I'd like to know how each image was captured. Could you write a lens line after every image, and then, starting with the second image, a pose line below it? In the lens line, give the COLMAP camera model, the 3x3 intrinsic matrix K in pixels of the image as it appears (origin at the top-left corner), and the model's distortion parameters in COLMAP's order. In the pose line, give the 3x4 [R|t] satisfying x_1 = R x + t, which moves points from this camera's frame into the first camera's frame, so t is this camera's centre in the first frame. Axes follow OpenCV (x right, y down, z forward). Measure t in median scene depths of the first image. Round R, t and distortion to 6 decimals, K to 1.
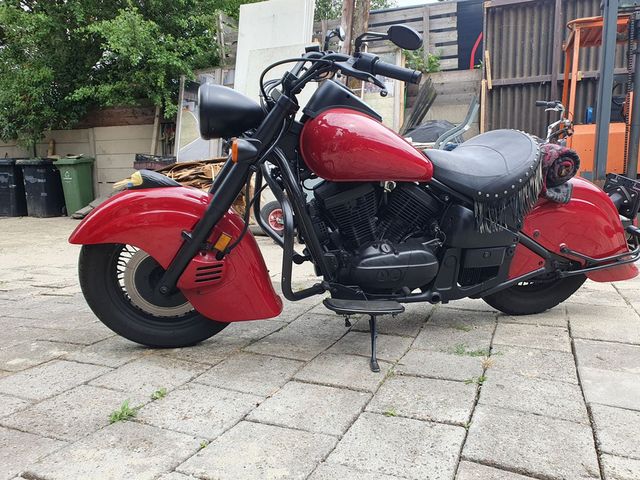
lens RADIAL K [[500.3, 0, 320.0], [0, 500.3, 240.0], [0, 0, 1]] dist [0.038272, 0.000869]
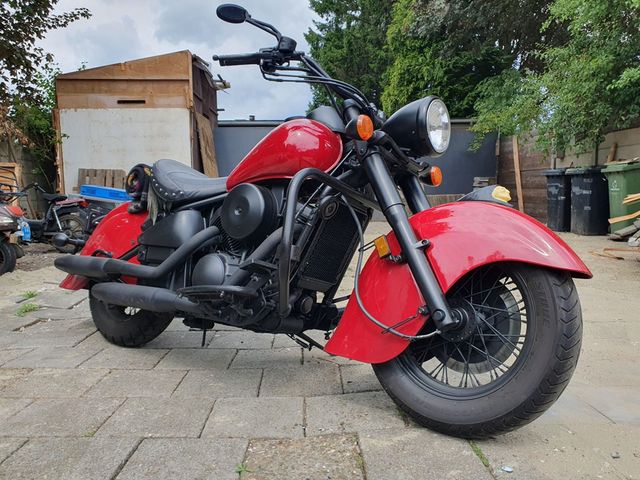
lens RADIAL K [[497.1, 0, 318.7], [0, 497.1, 252.0], [0, 0, 1]] dist [-0.000380, 0.007065]
pose [[0.401543, 0.112360, -0.908922, 0.044555], [-0.109700, 0.991201, 0.074068, -0.030372], [0.909246, 0.069967, 0.410336, 0.259501]]
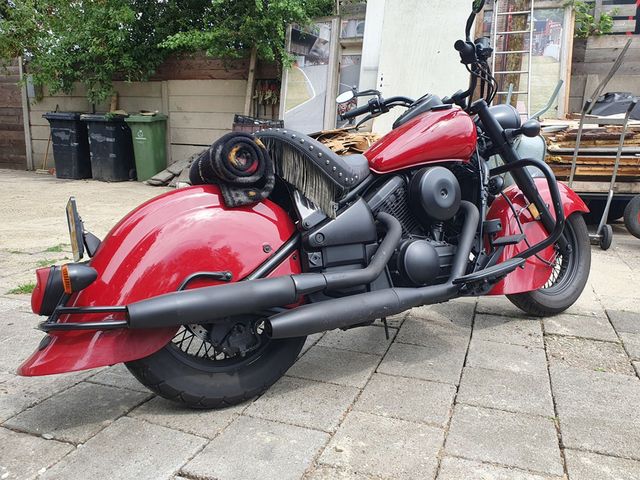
lens RADIAL K [[502.6, 0, 320.0], [0, 502.6, 240.0], [0, 0, 1]] dist [0.017444, 0.000122]
pose [[0.998318, 0.031420, 0.048720, -0.232262], [-0.035278, 0.996133, 0.080464, -0.028129], [-0.046003, -0.082047, 0.995566, 0.101231]]
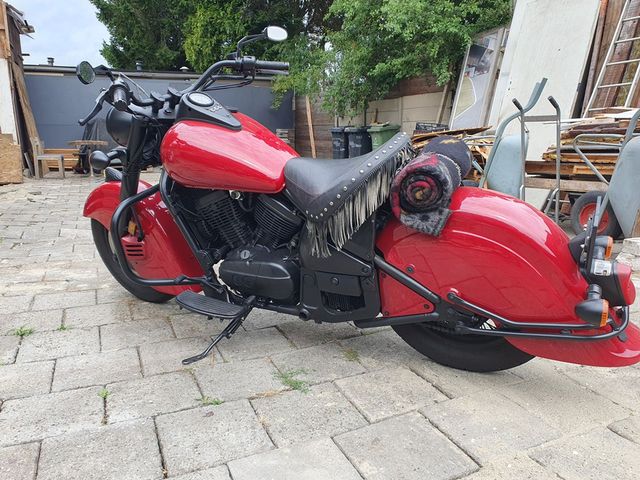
lens RADIAL K [[502.6, 0, 320.0], [0, 502.6, 240.0], [0, 0, 1]] dist [0.017444, 0.000122]
pose [[0.725757, 0.151404, -0.671084, 0.209582], [-0.094568, 0.988178, 0.120672, -0.034148], [0.681421, -0.024116, 0.731494, 0.081242]]
